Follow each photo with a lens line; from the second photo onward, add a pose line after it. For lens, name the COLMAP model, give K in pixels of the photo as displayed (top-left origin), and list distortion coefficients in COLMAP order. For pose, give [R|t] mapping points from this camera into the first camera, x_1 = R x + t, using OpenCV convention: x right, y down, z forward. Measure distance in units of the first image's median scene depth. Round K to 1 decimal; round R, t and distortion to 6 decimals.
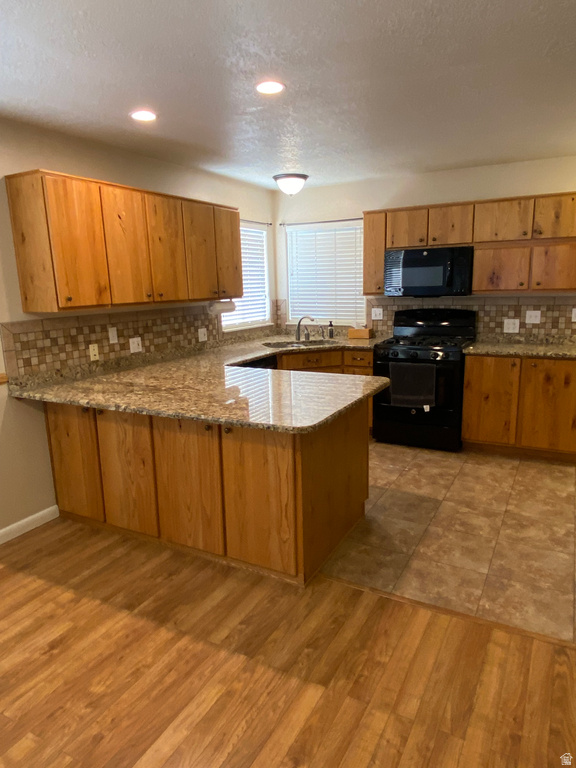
lens RADIAL K [[501.5, 0, 288.0], [0, 501.5, 384.0], [0, 0, 1]] dist [0.042618, -0.000477]
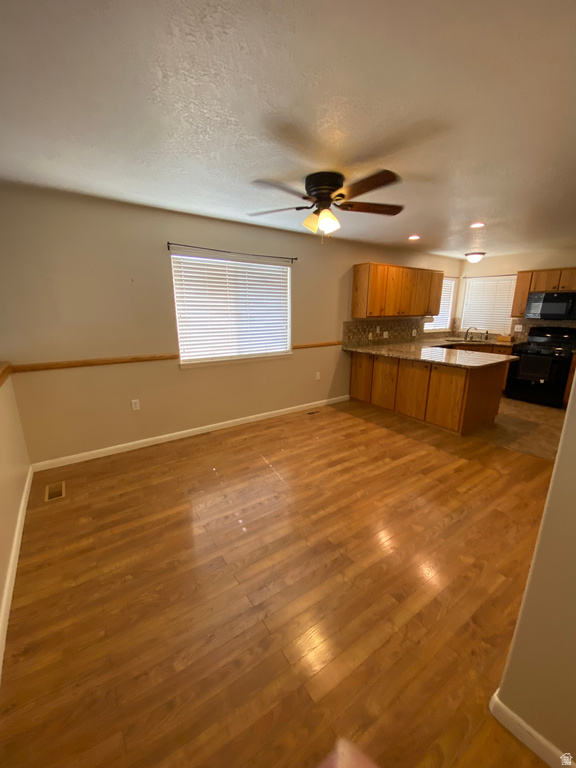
lens RADIAL K [[299.7, 0, 282.1], [0, 299.7, 385.1], [0, 0, 1]] dist [-0.000342, -0.018365]
pose [[0.878892, 0.139379, -0.456205, -0.064995], [-0.114747, 0.990053, 0.081415, 0.091988], [0.463015, -0.019206, 0.886143, -0.423574]]
